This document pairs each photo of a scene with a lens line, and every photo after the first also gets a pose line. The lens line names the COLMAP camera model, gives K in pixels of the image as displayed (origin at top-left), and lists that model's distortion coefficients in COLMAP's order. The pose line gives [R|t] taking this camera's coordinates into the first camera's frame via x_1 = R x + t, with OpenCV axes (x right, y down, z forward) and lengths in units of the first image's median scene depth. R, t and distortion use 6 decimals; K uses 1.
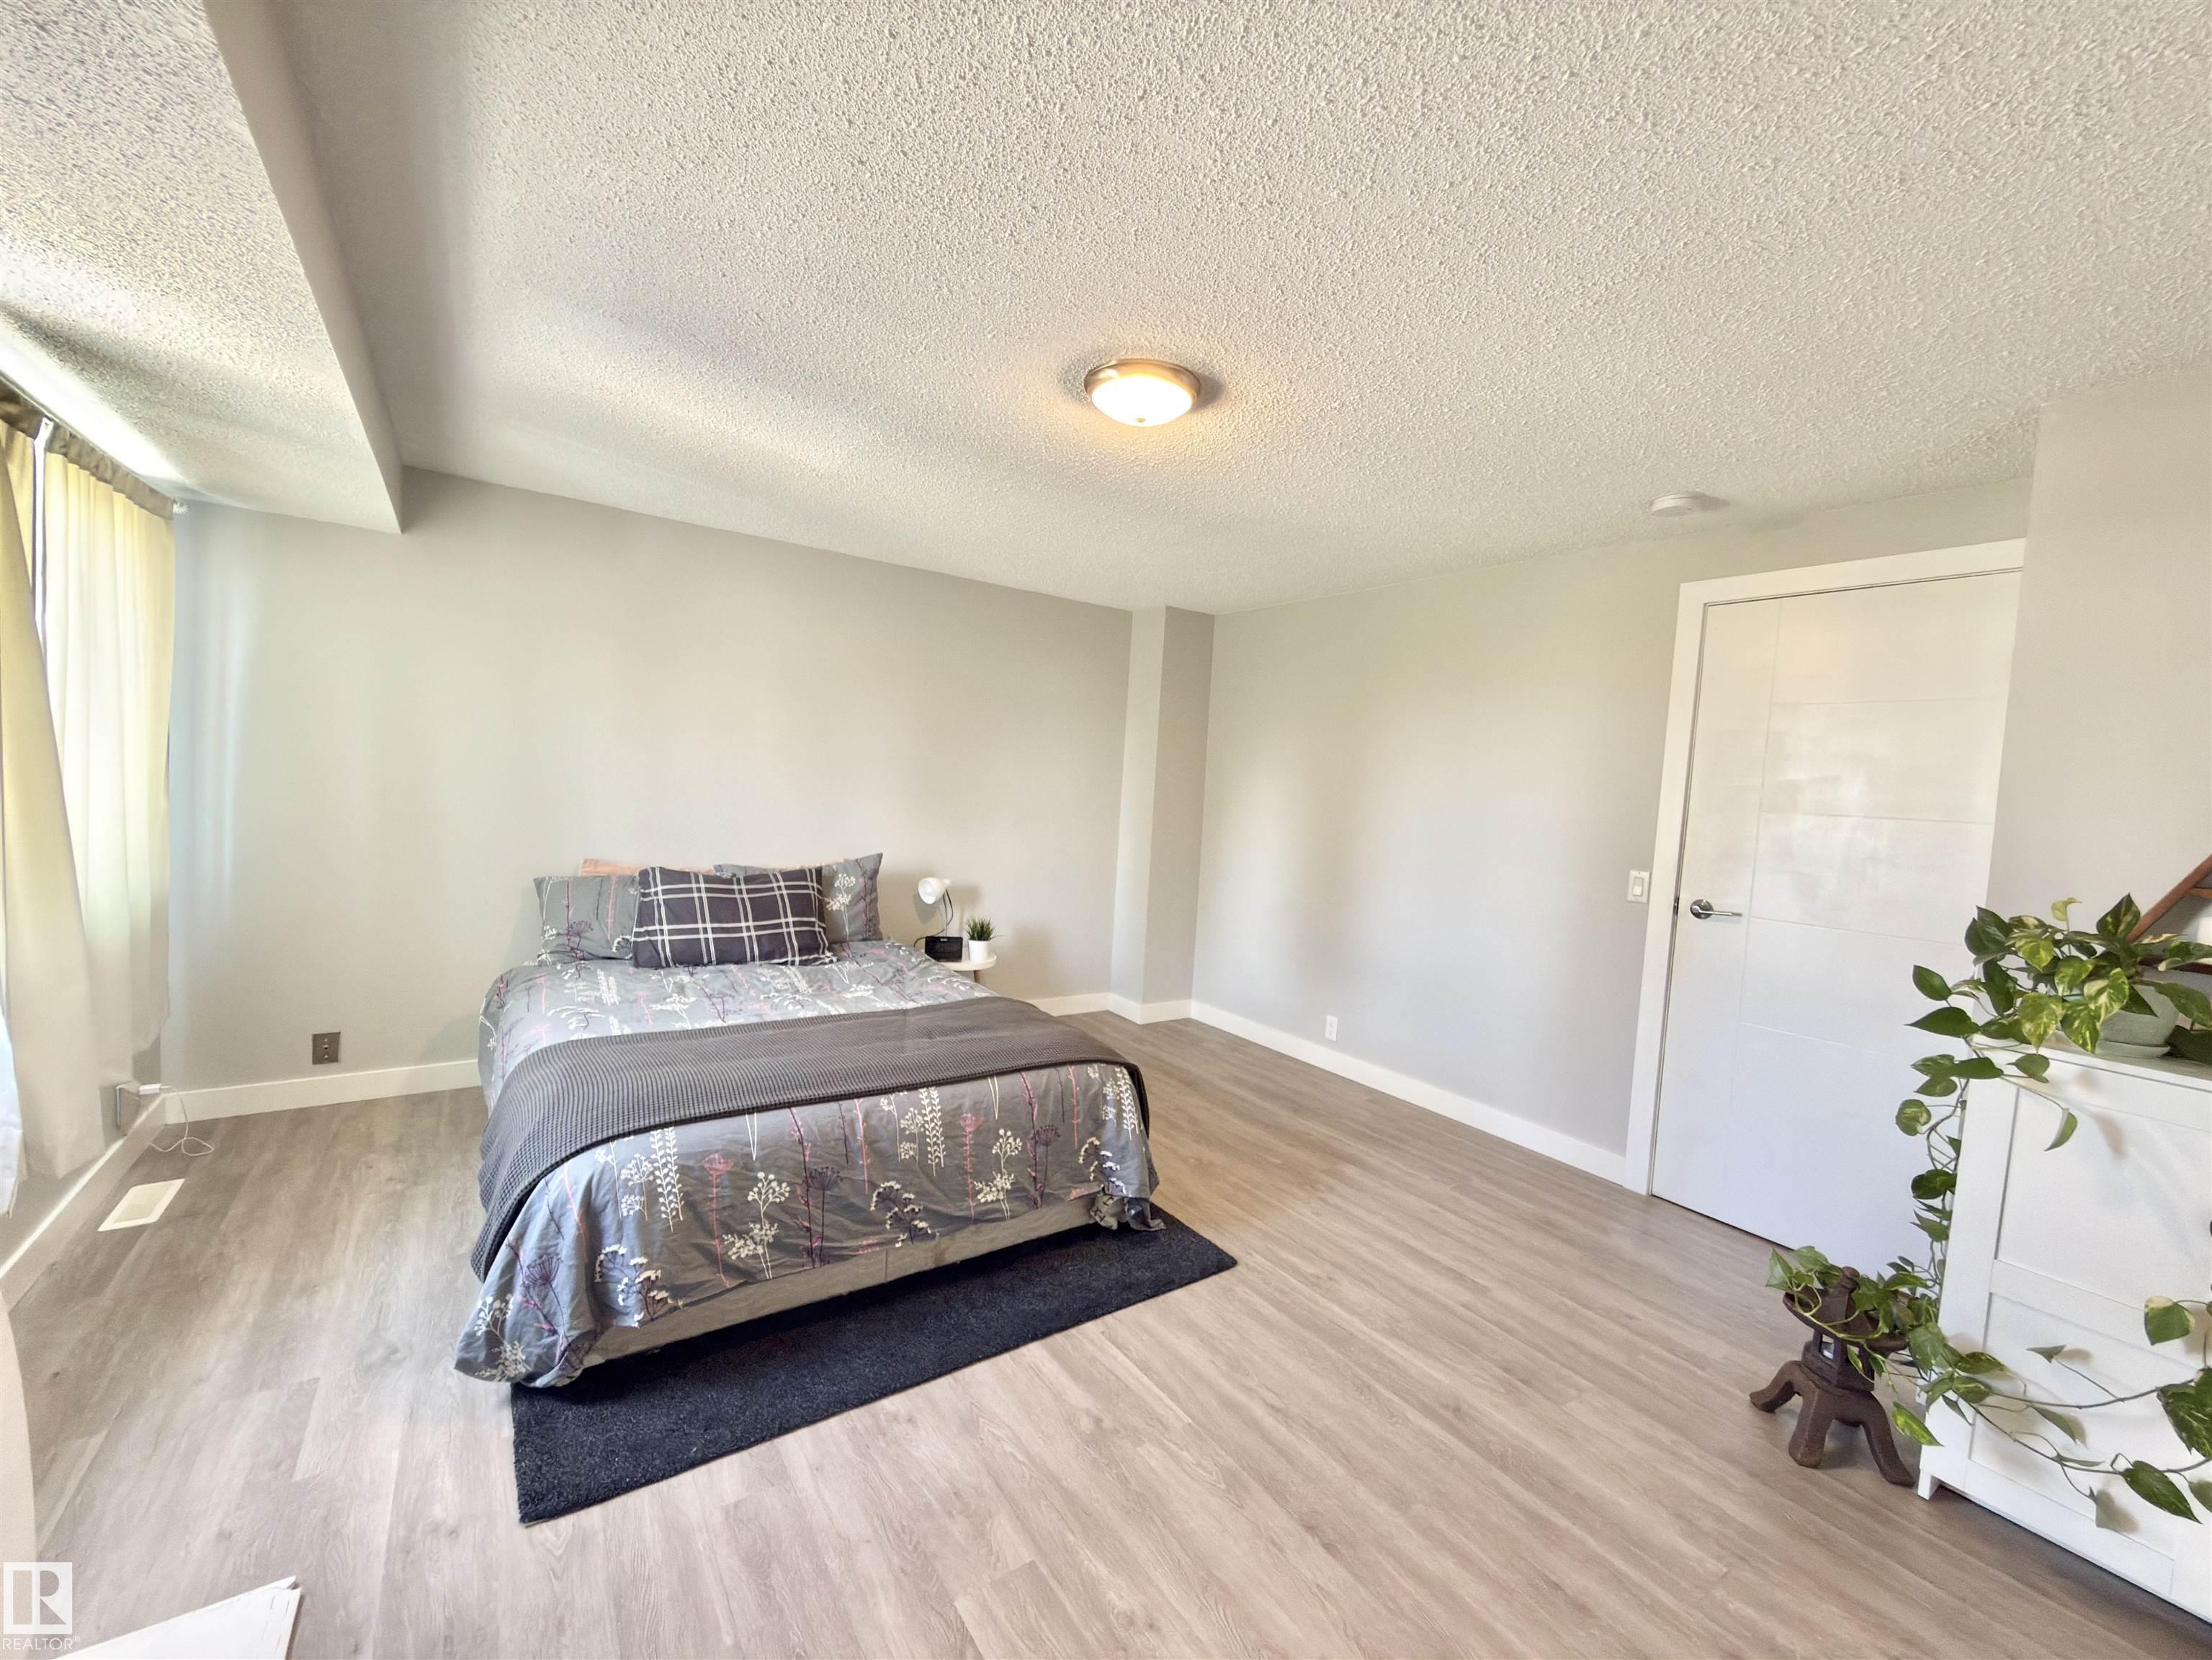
lens RADIAL K [[883.4, 0, 1106.7], [0, 883.4, 829.4], [0, 0, 1]] dist [0.000171, -0.000136]
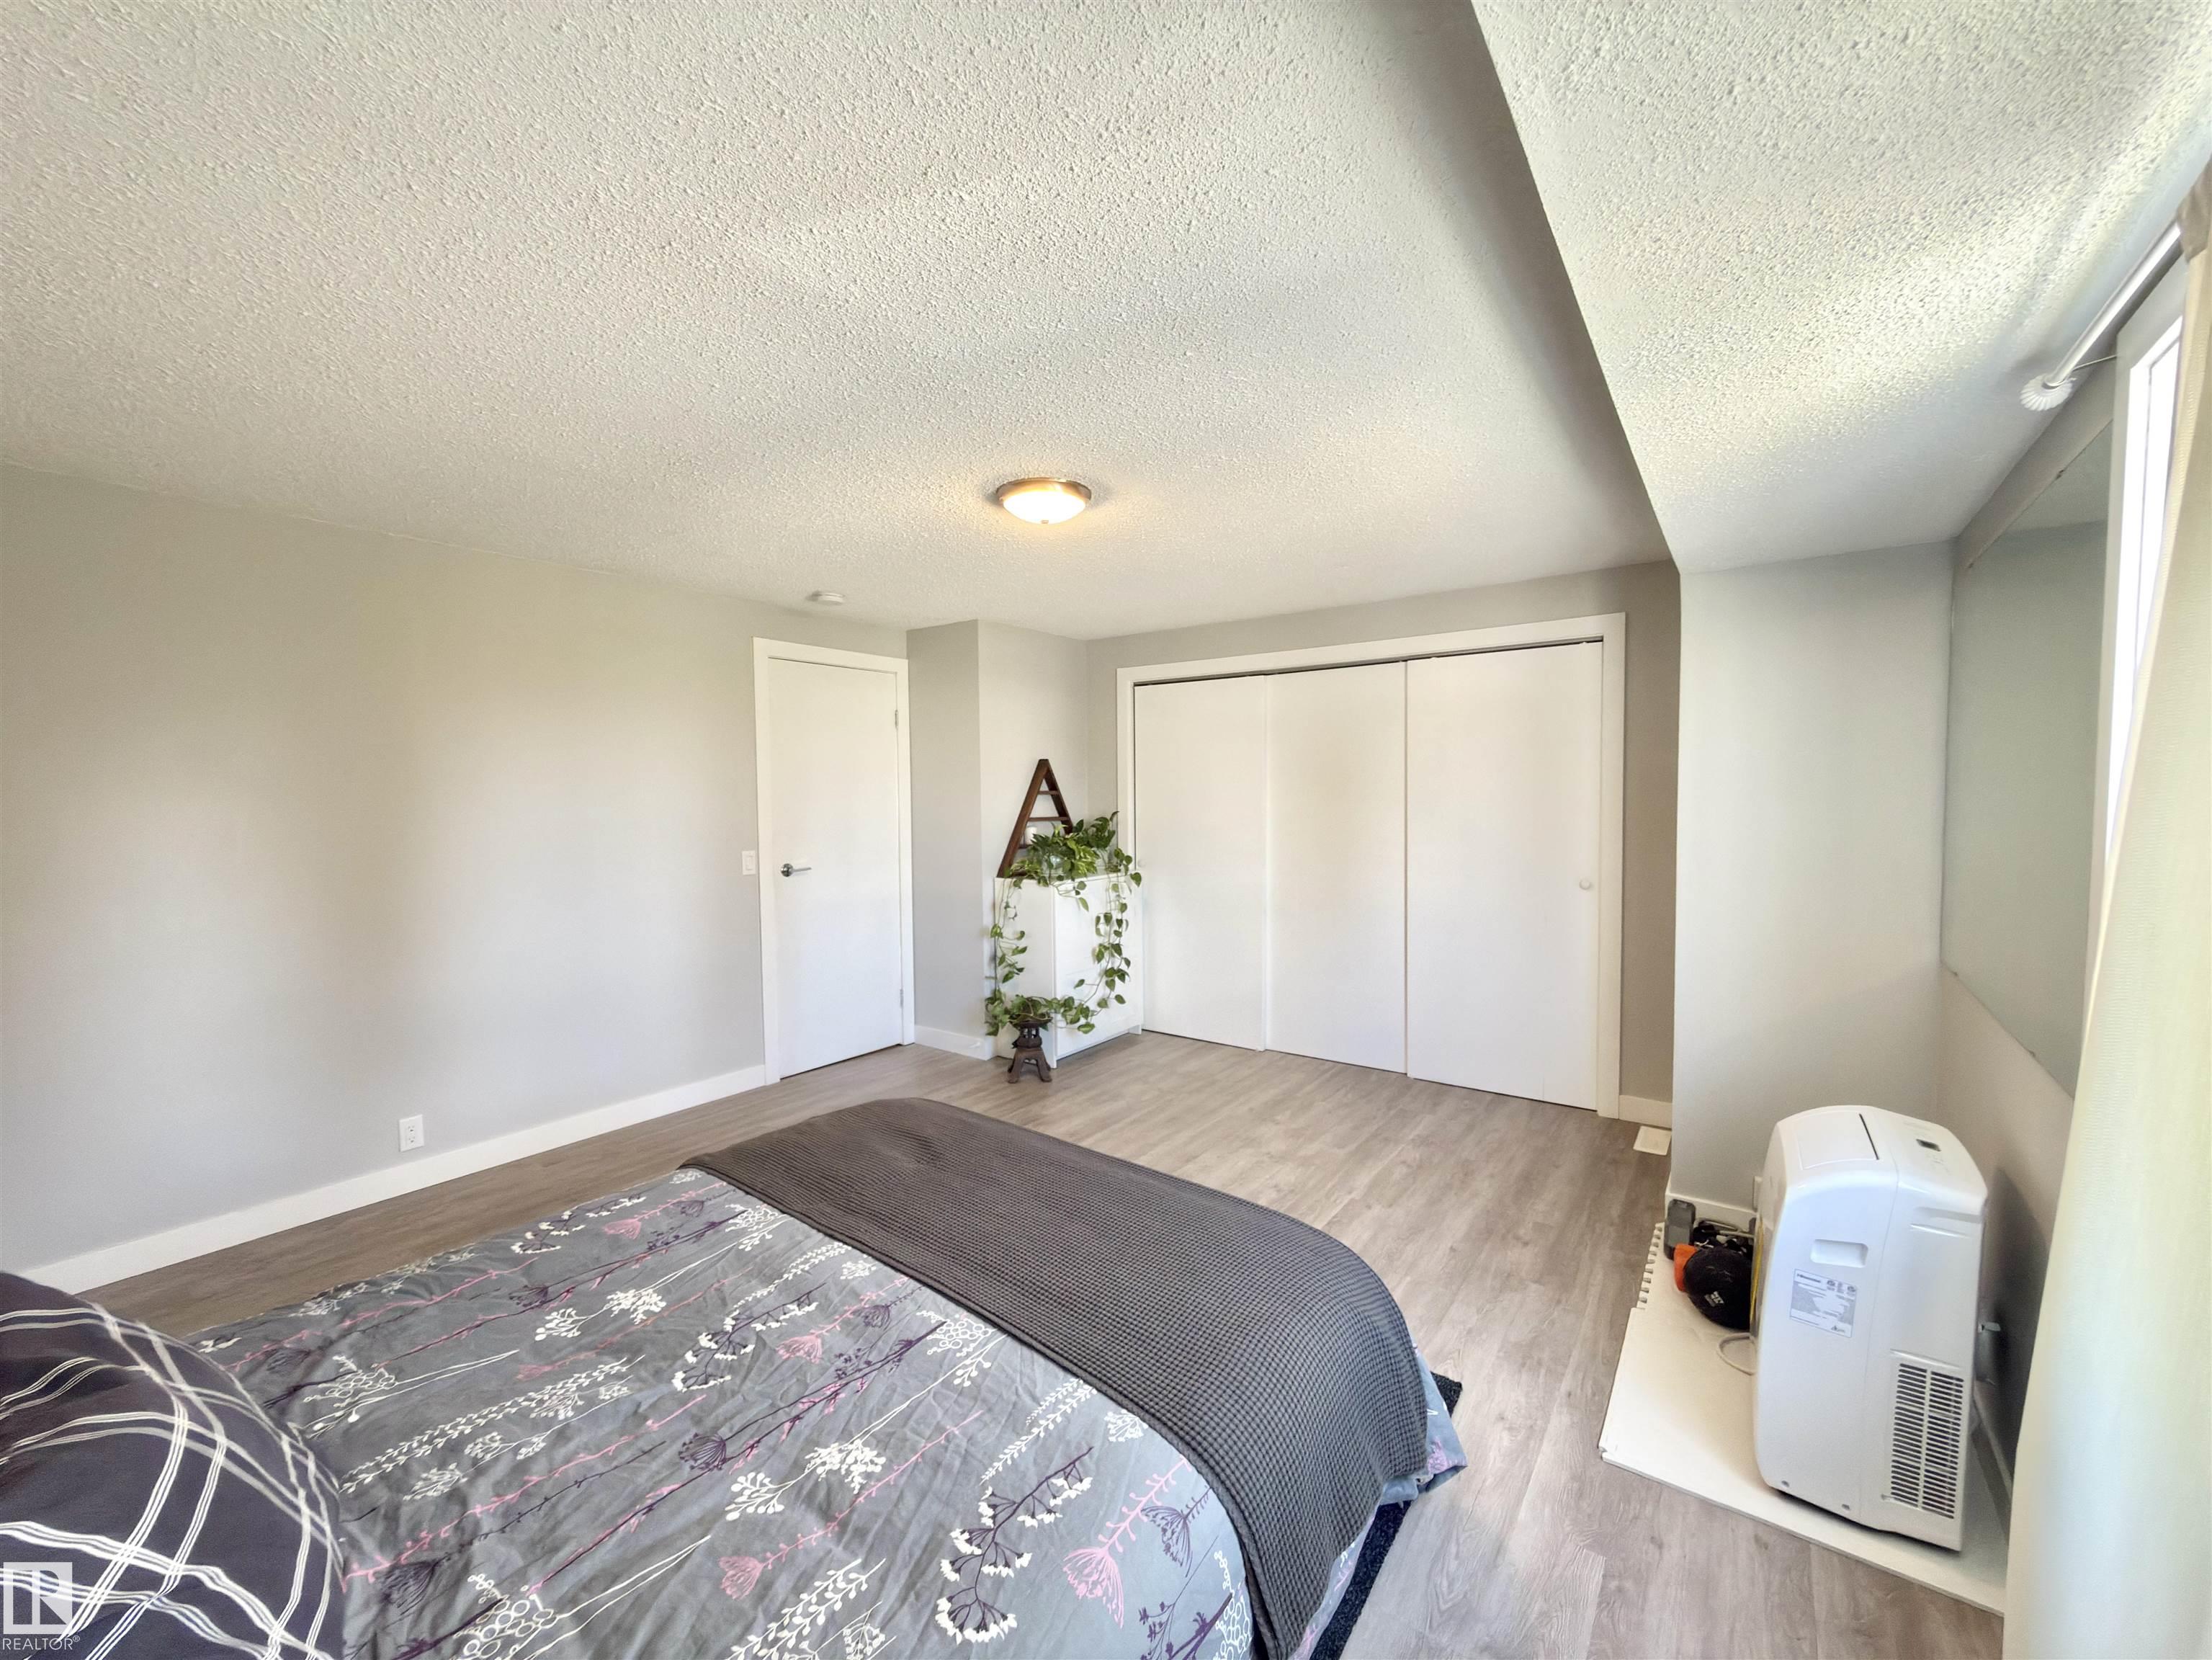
lens RADIAL K [[885.8, 0, 1106.3], [0, 885.8, 829.0], [0, 0, 1]] dist [0.000271, 0.000111]
pose [[-0.320918, -0.097950, 0.942028, -1.098717], [0.040244, 0.992329, 0.116889, -0.161180], [-0.946252, 0.075422, -0.314514, 1.226393]]
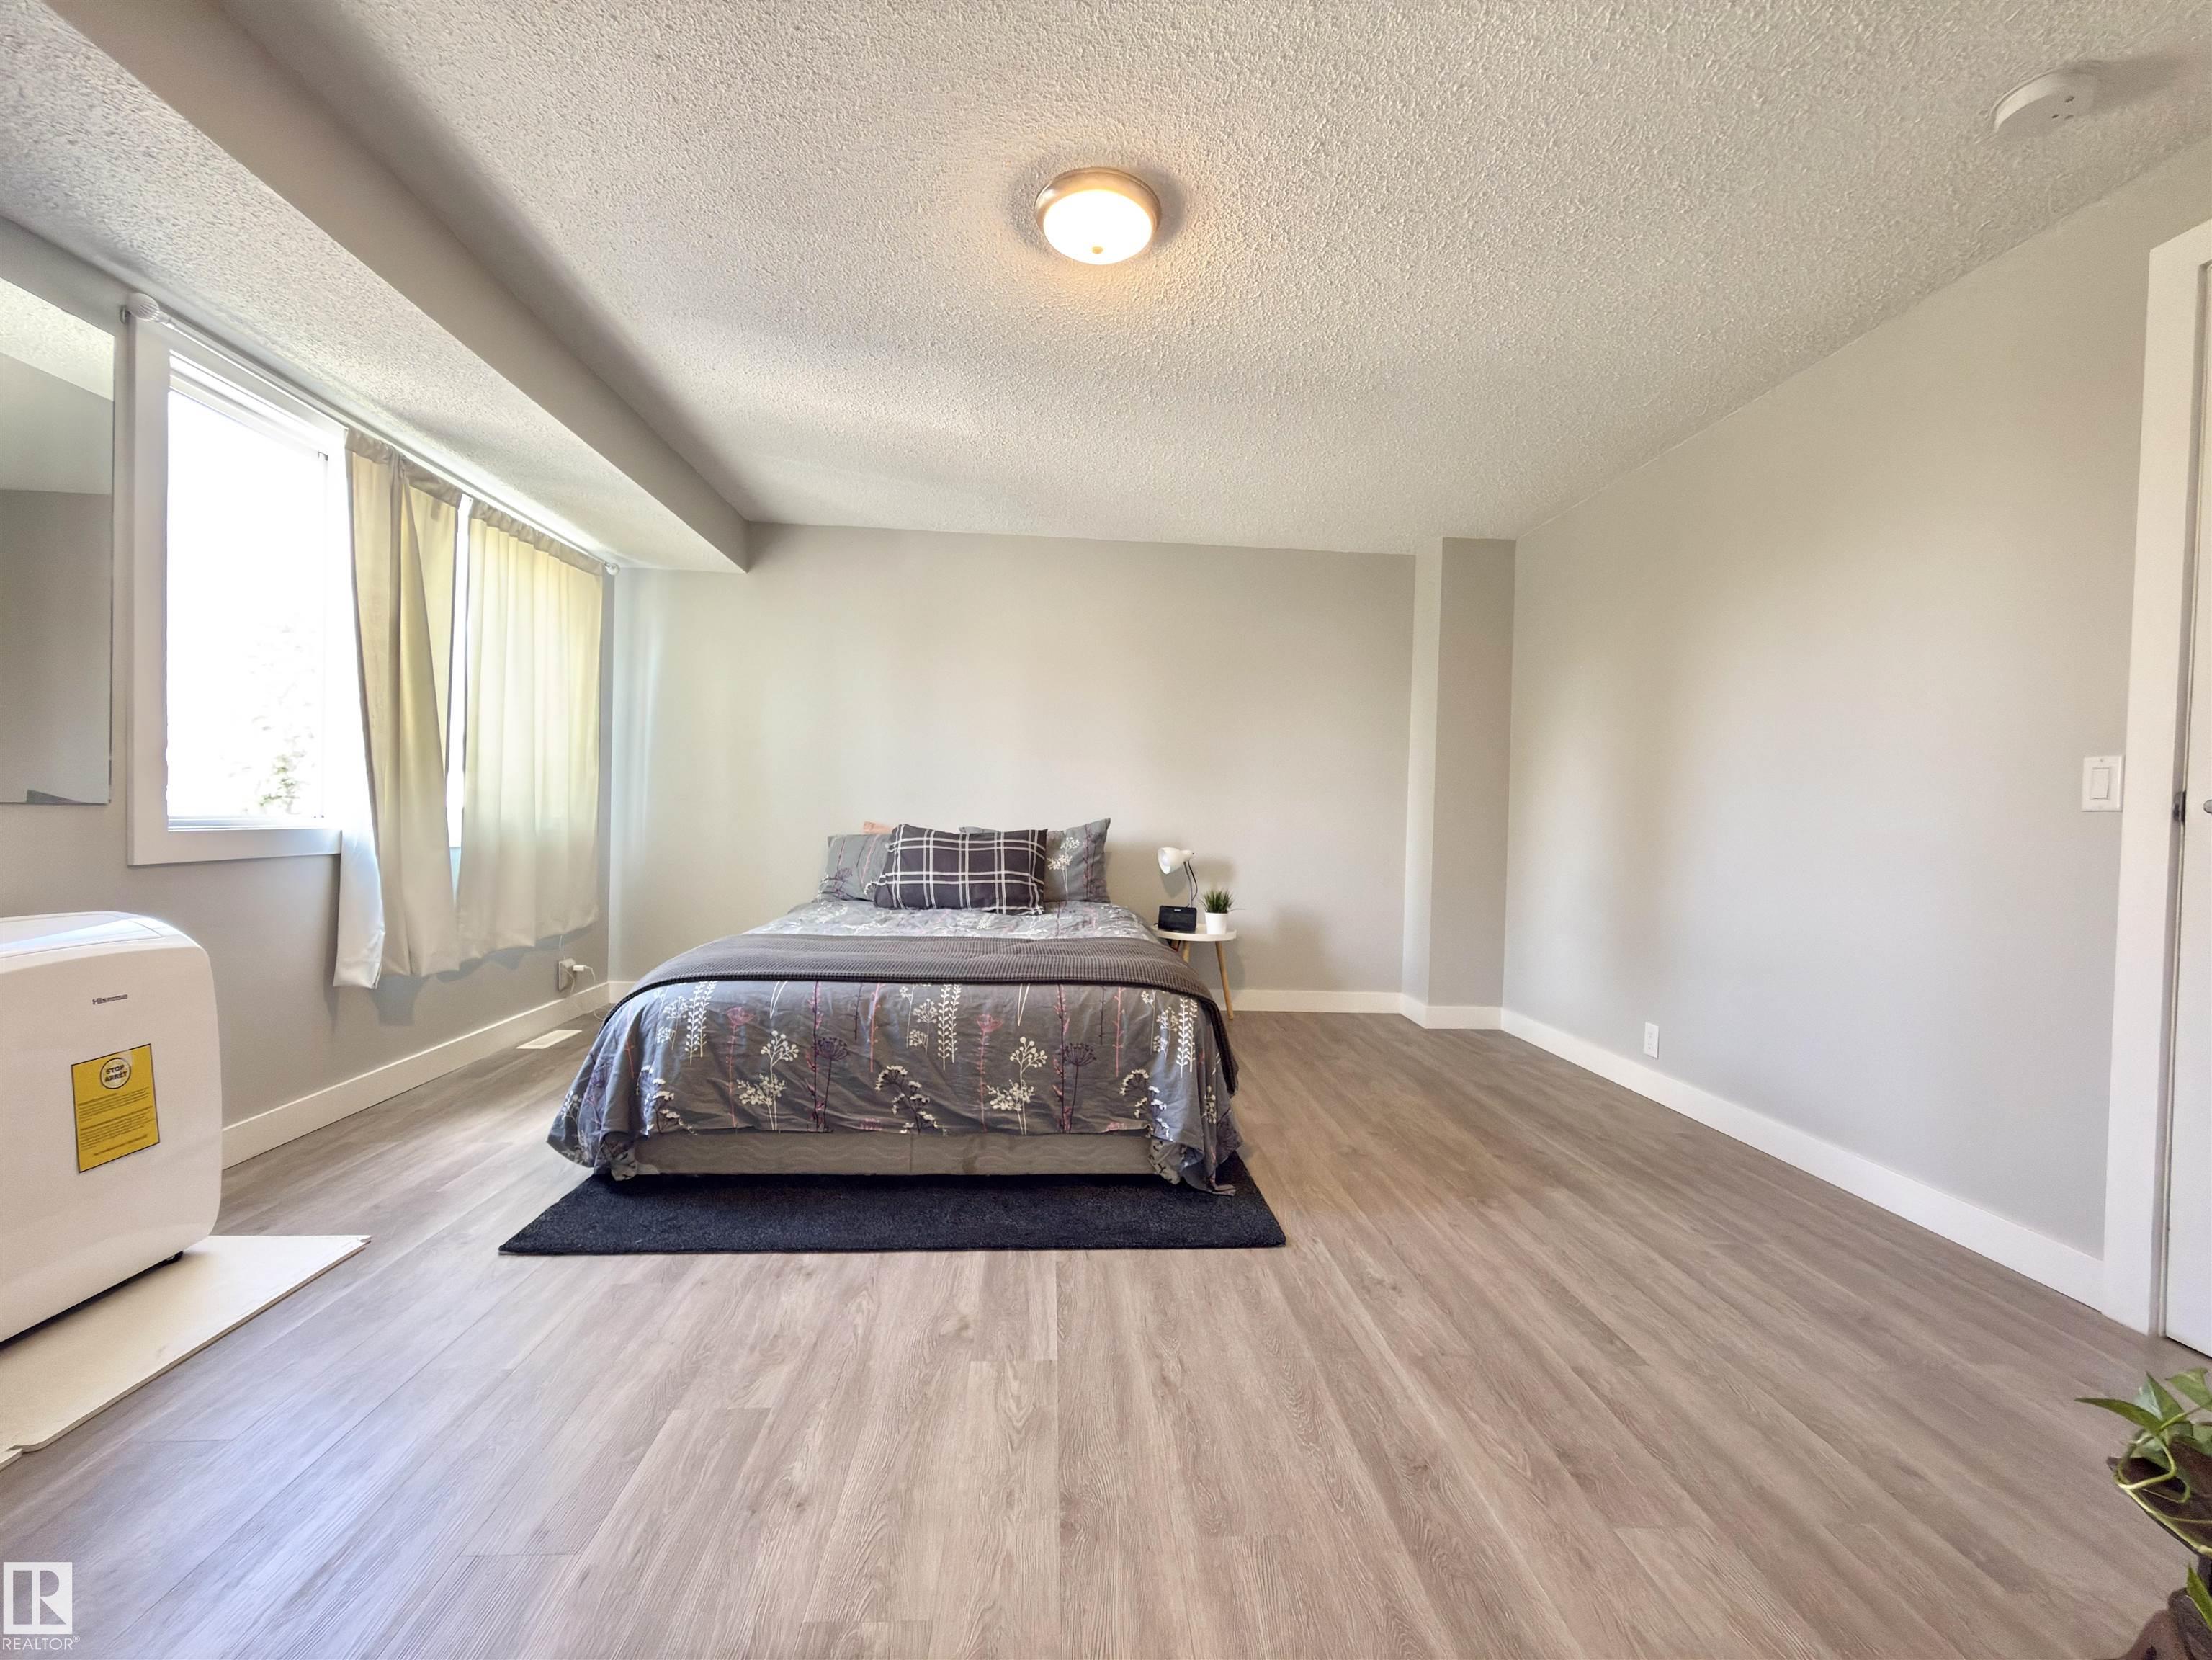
lens RADIAL K [[883.4, 0, 1106.7], [0, 883.4, 829.4], [0, 0, 1]] dist [0.000171, -0.000136]
pose [[0.856356, -0.029858, -0.515522, 0.460352], [-0.003914, 0.997923, -0.064300, 0.181612], [0.516372, 0.057081, 0.854460, 0.231049]]
